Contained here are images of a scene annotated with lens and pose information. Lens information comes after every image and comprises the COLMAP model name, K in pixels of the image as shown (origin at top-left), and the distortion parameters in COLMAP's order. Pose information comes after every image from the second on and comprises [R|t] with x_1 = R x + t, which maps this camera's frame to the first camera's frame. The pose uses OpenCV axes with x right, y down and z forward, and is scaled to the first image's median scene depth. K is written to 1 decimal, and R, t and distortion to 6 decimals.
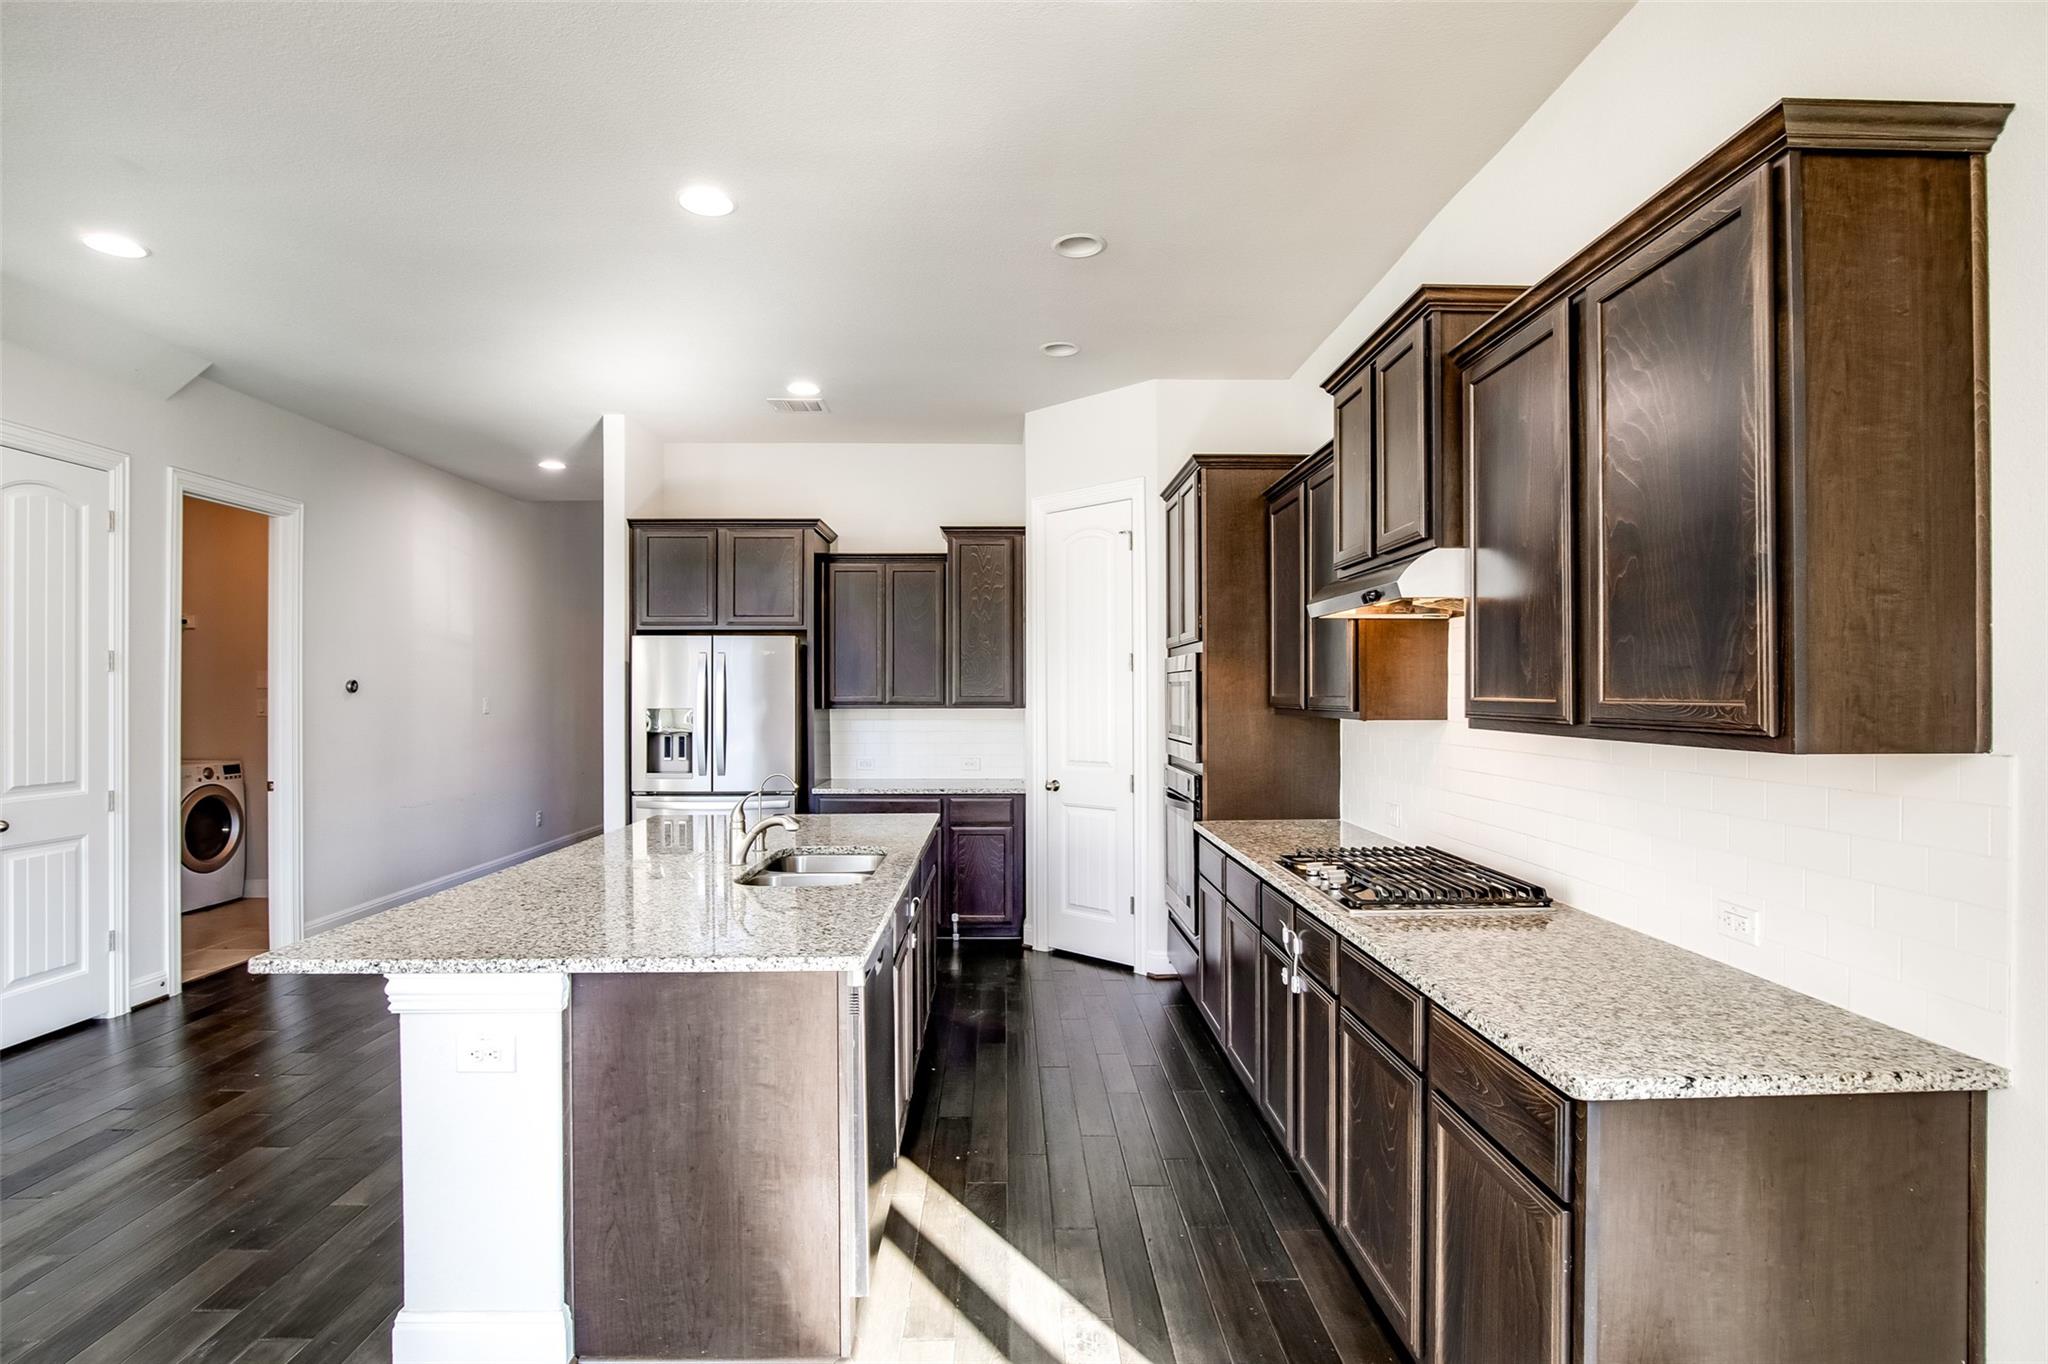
lens RADIAL K [[1025.7, 0, 1021.2], [0, 1025.7, 685.9], [0, 0, 1]] dist [-0.002718, 0.000649]
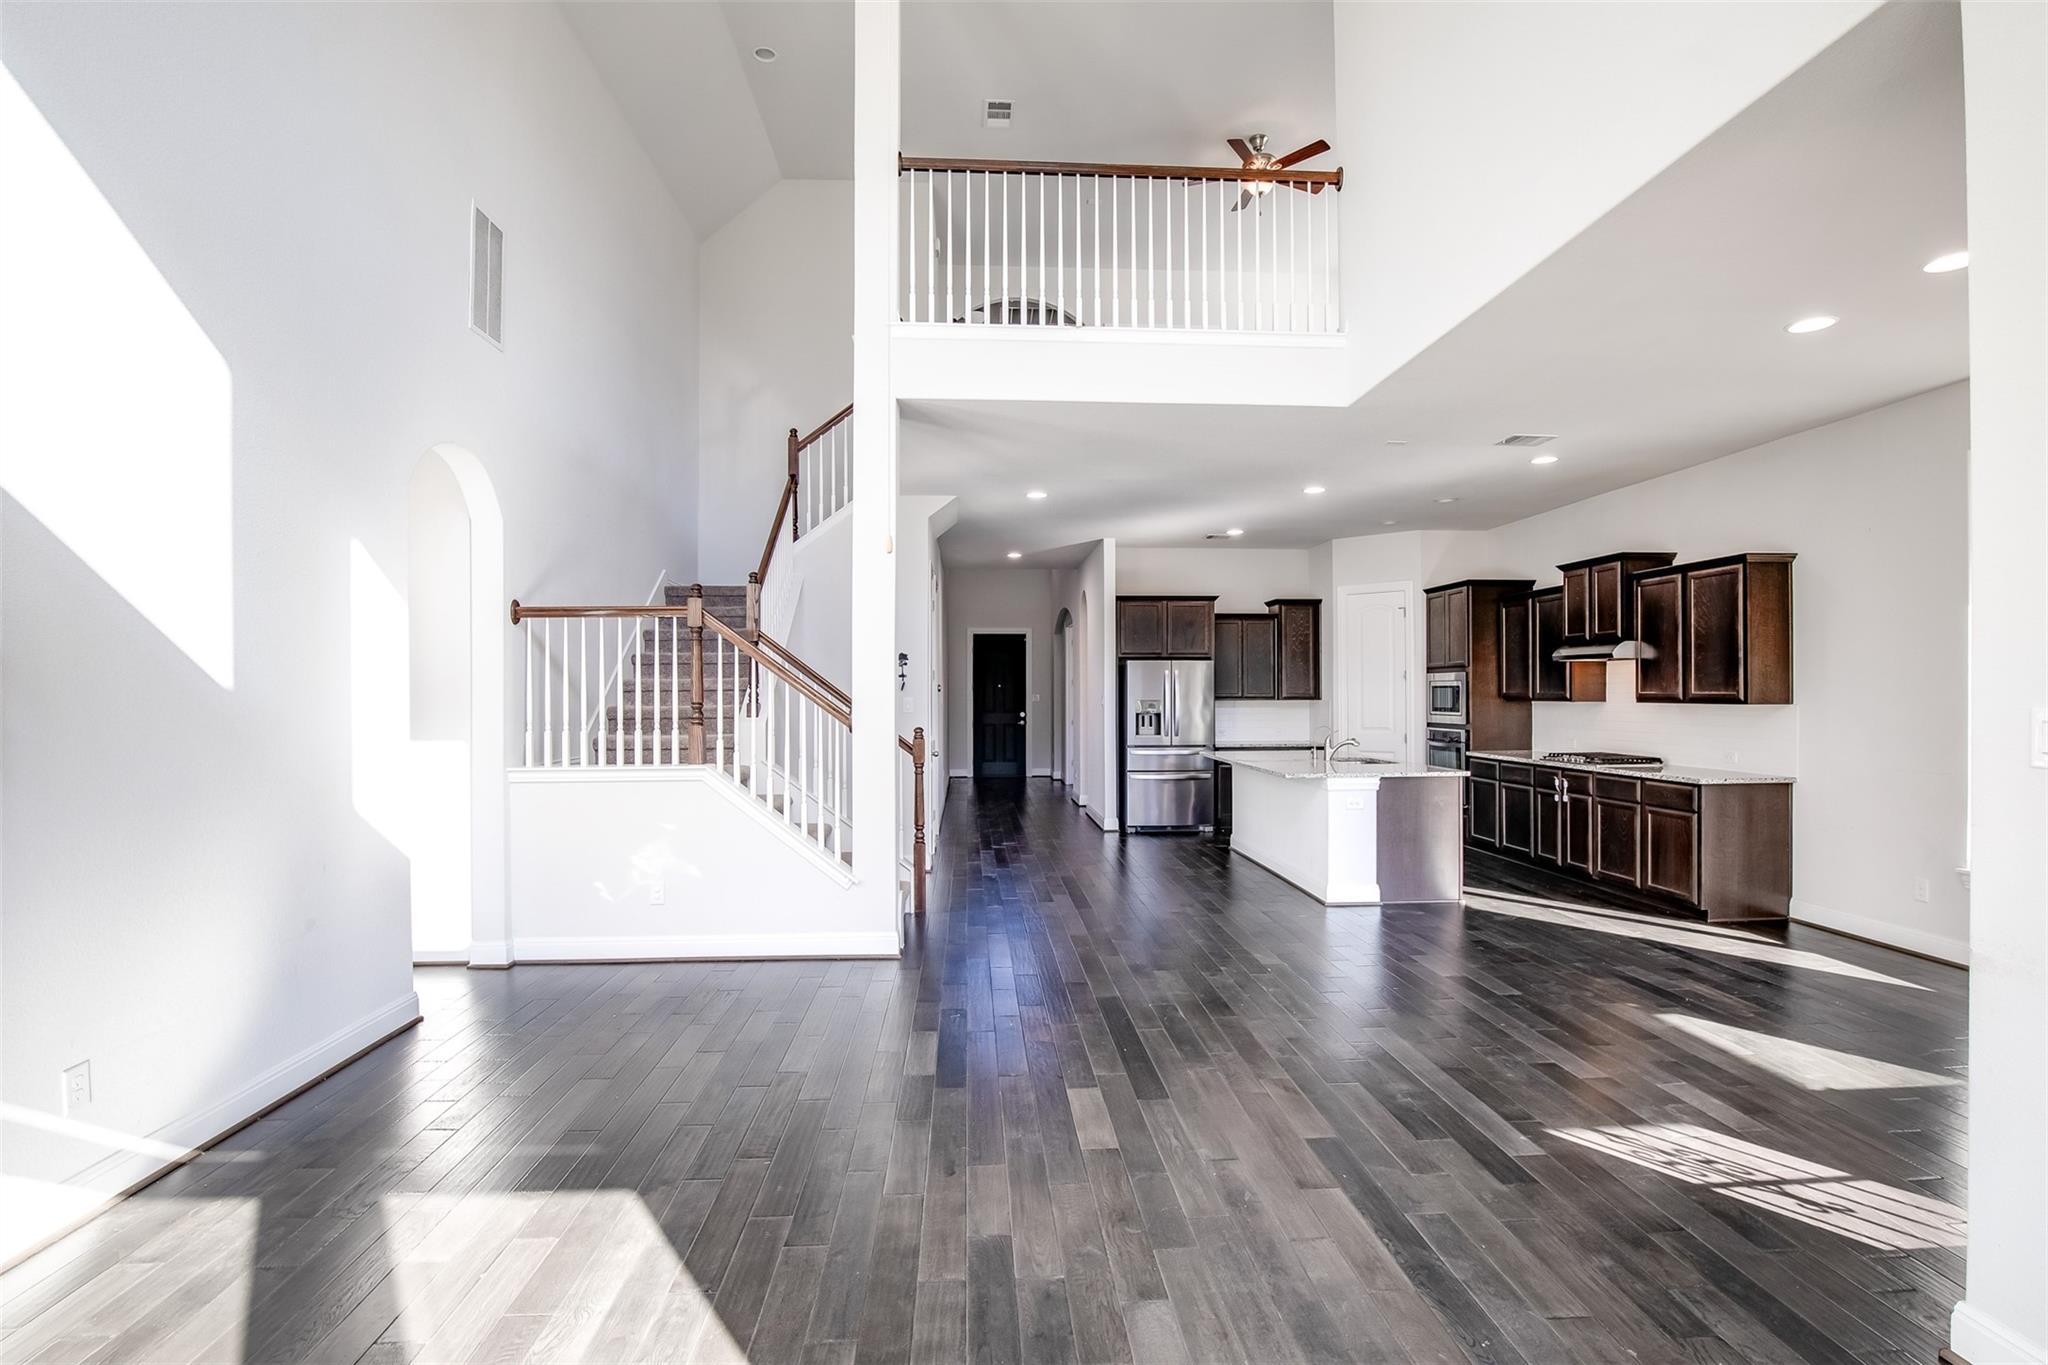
lens RADIAL K [[1025.7, 0, 1028.4], [0, 1025.7, 689.3], [0, 0, 1]] dist [-0.002718, 0.000649]
pose [[0.998463, -0.000649, 0.055421, -1.285093], [0.000501, 0.999996, 0.002682, -0.005114], [-0.055423, -0.002650, 0.998459, -1.604715]]
